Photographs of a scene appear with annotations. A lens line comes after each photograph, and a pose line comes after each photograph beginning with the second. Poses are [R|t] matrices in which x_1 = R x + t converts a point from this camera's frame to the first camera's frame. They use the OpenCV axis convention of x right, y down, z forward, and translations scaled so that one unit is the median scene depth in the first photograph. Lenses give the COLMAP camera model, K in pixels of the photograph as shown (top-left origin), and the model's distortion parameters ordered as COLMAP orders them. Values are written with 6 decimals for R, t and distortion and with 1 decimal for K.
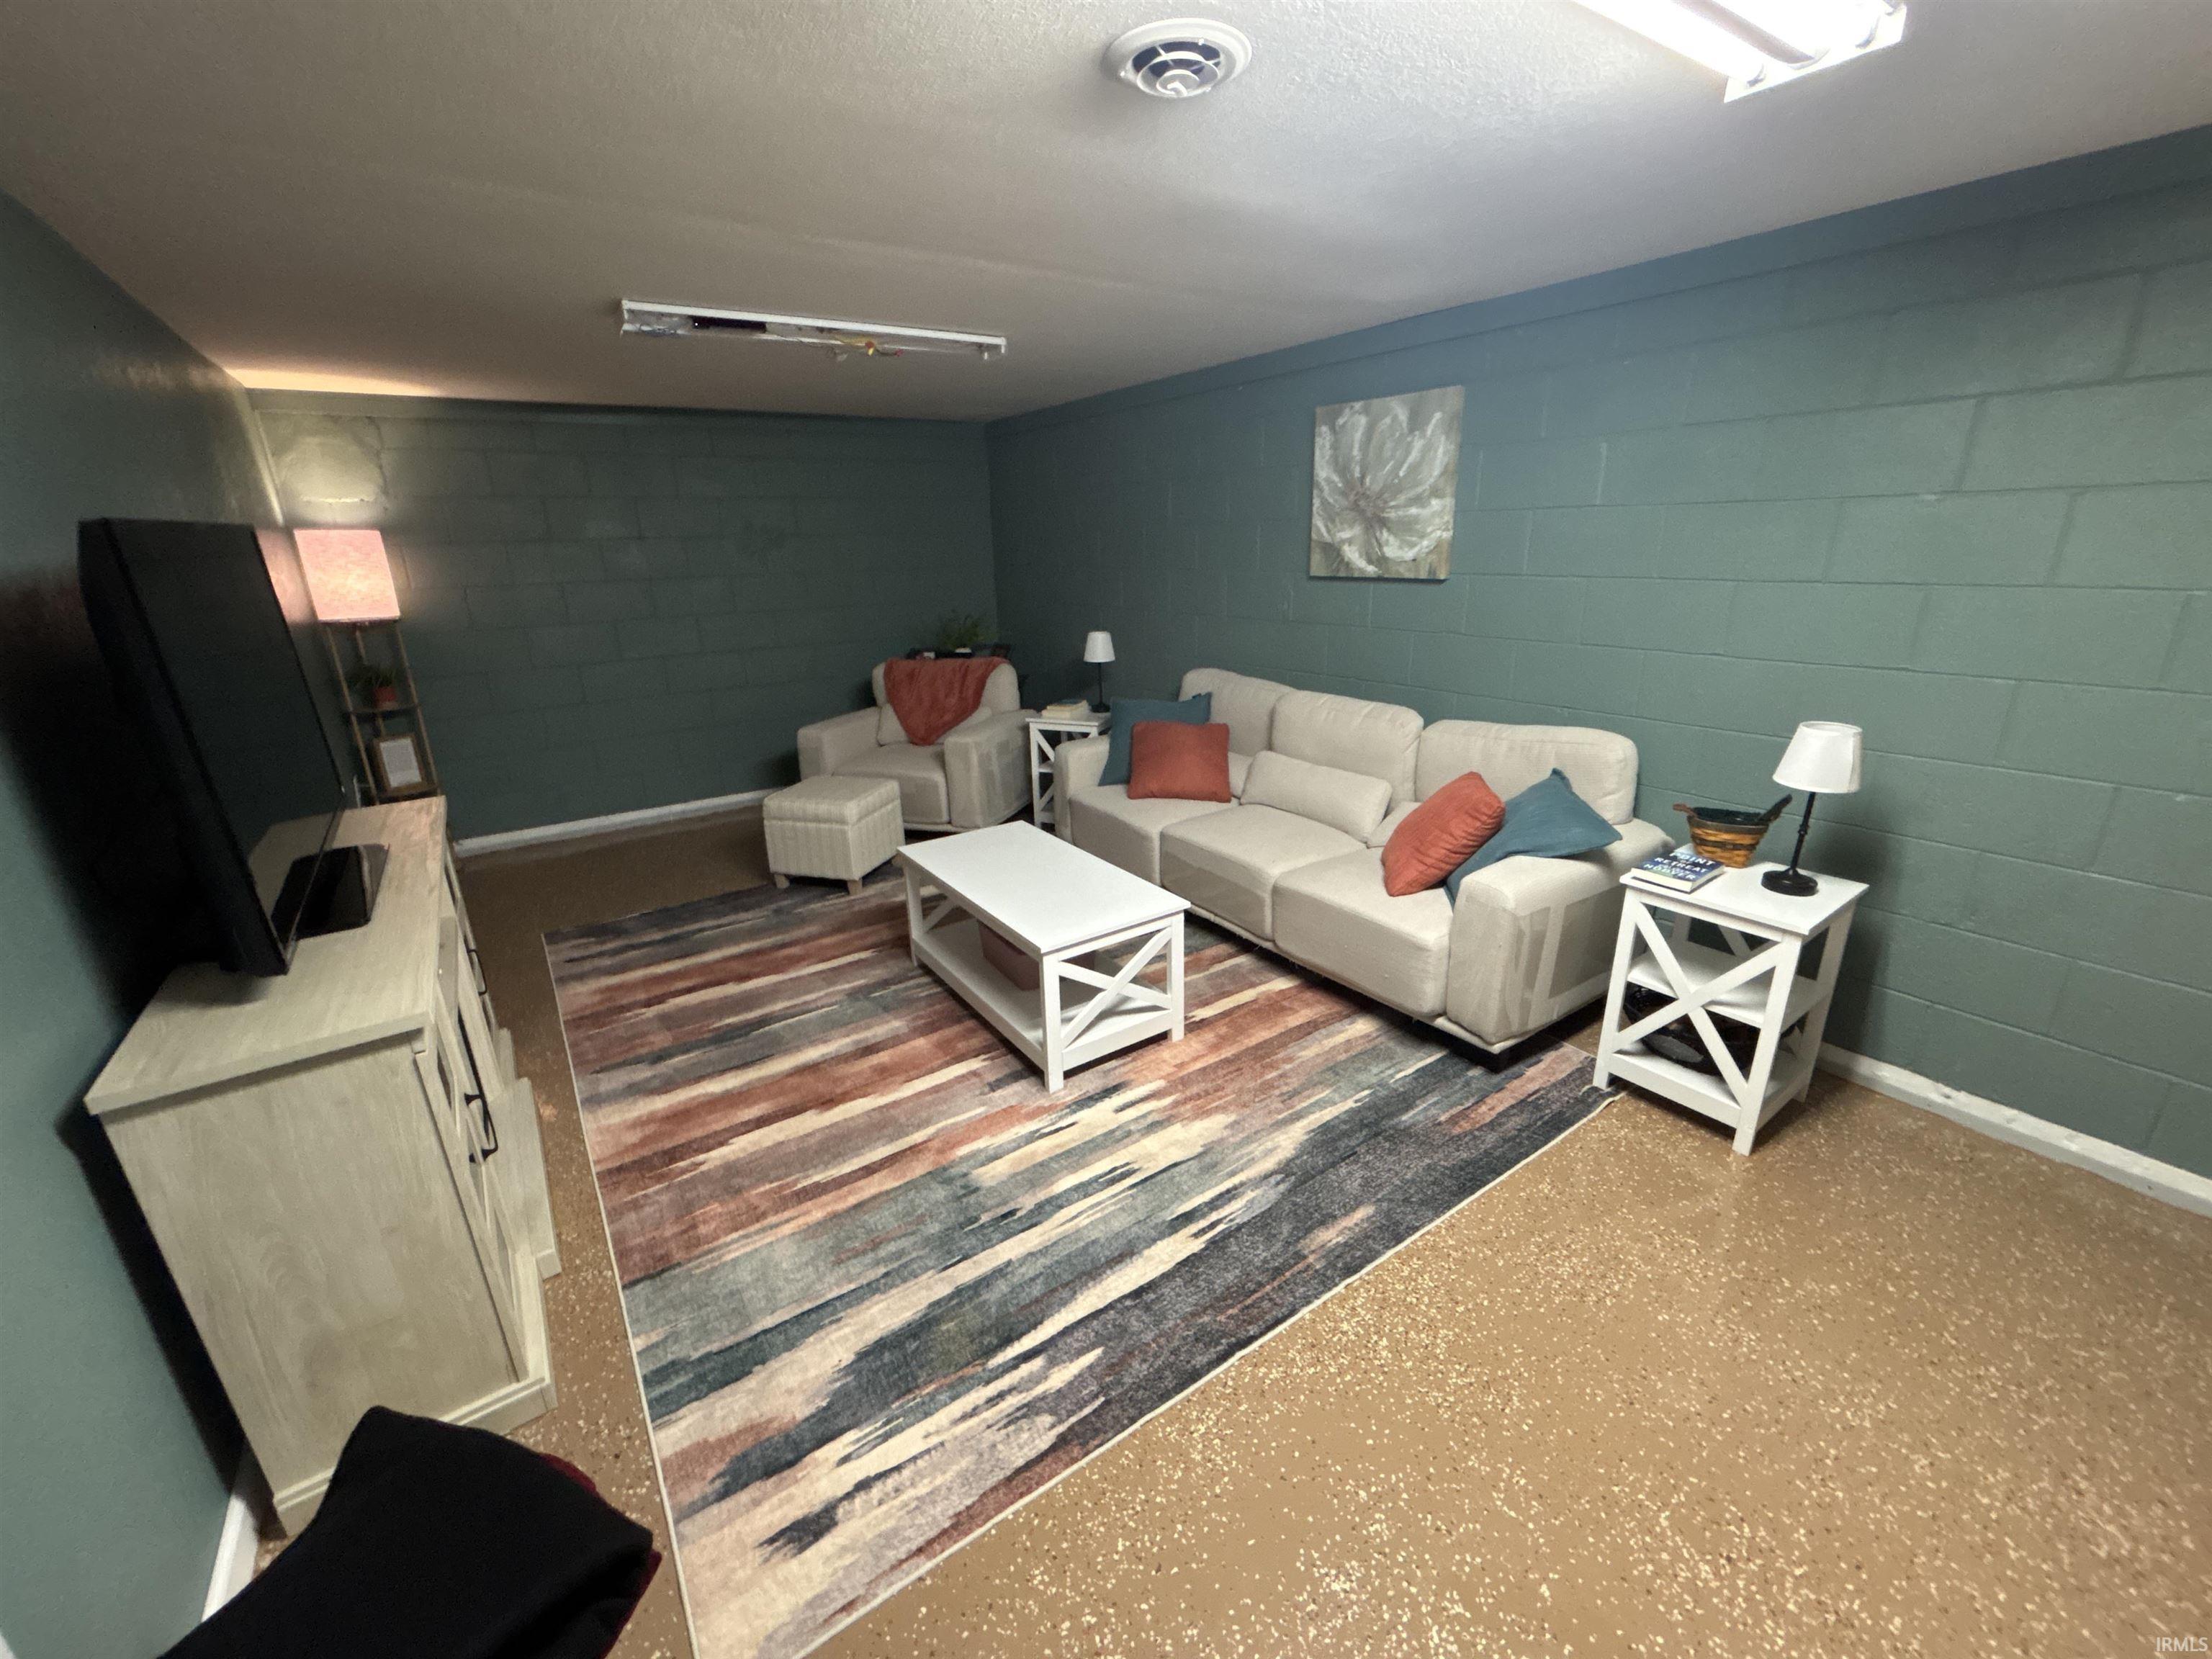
lens RADIAL K [[897.0, 0, 1109.1], [0, 897.0, 826.4], [0, 0, 1]] dist [-0.002716, 0.001870]
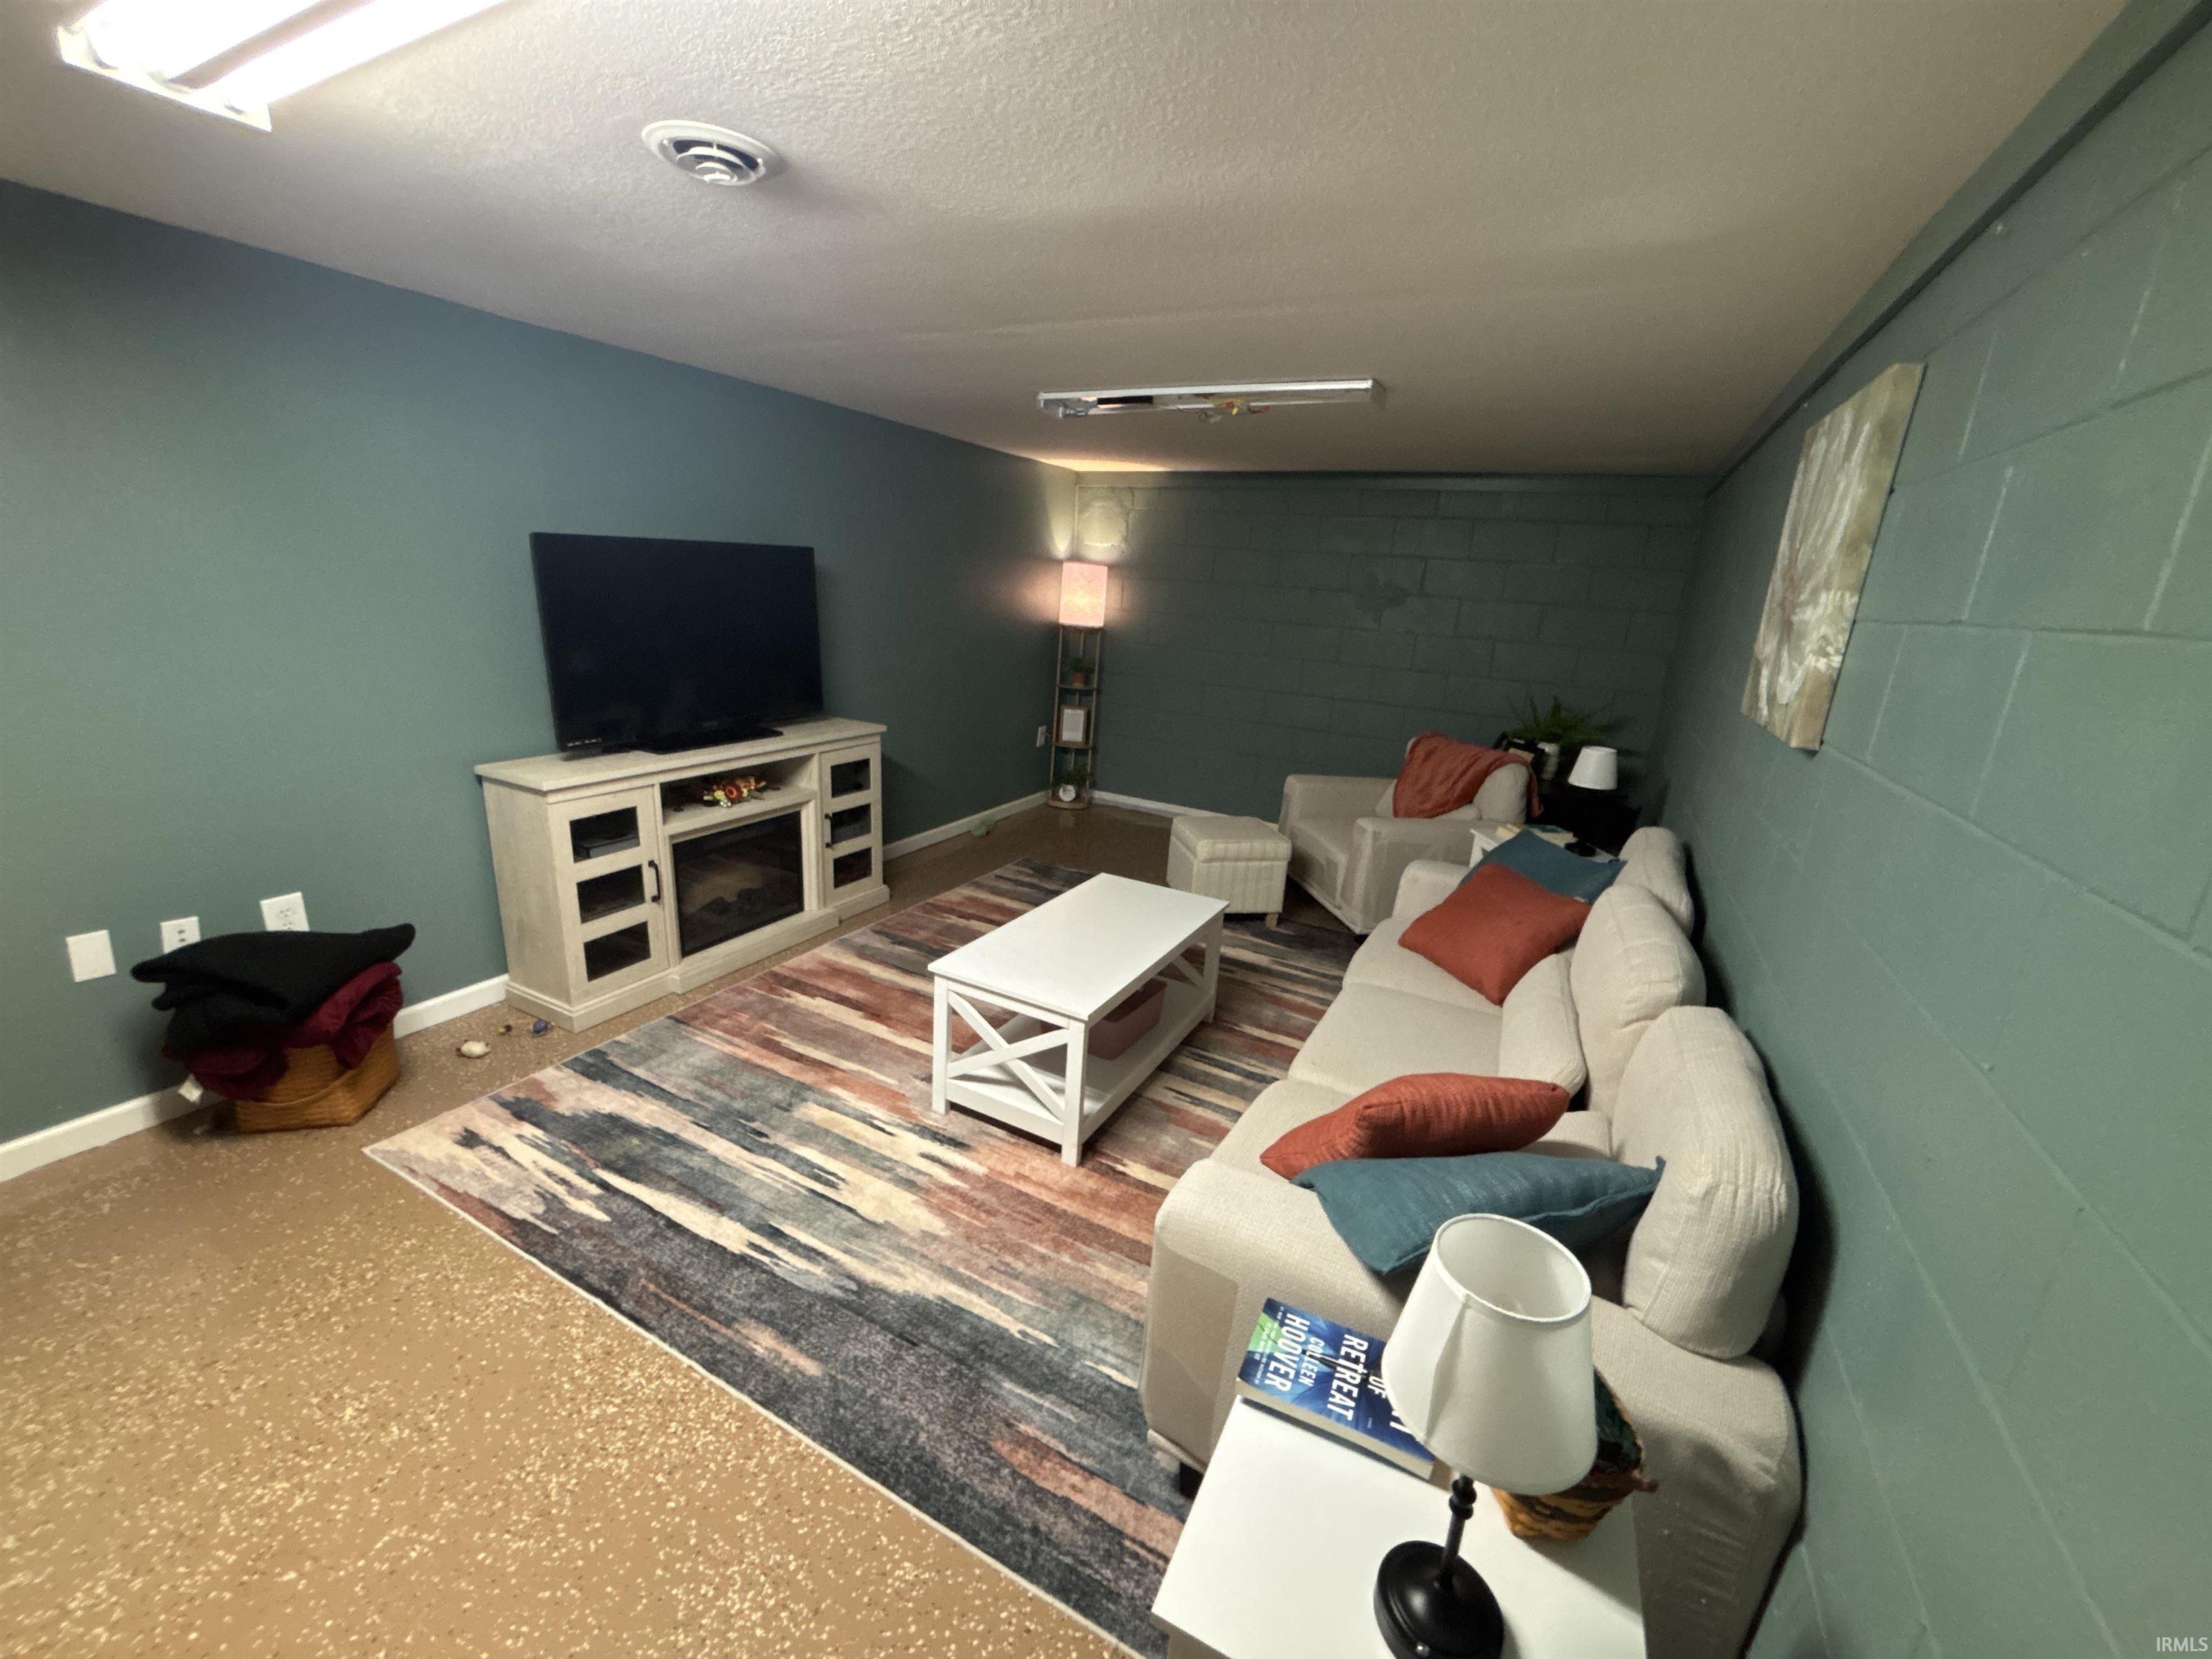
lens RADIAL K [[897.0, 0, 1107.0], [0, 897.0, 841.6], [0, 0, 1]] dist [-0.002716, 0.001870]
pose [[0.457695, 0.307125, -0.834380, 0.924044], [-0.348311, 0.925372, 0.149554, -0.250749], [0.818043, 0.222174, 0.530513, 0.627348]]
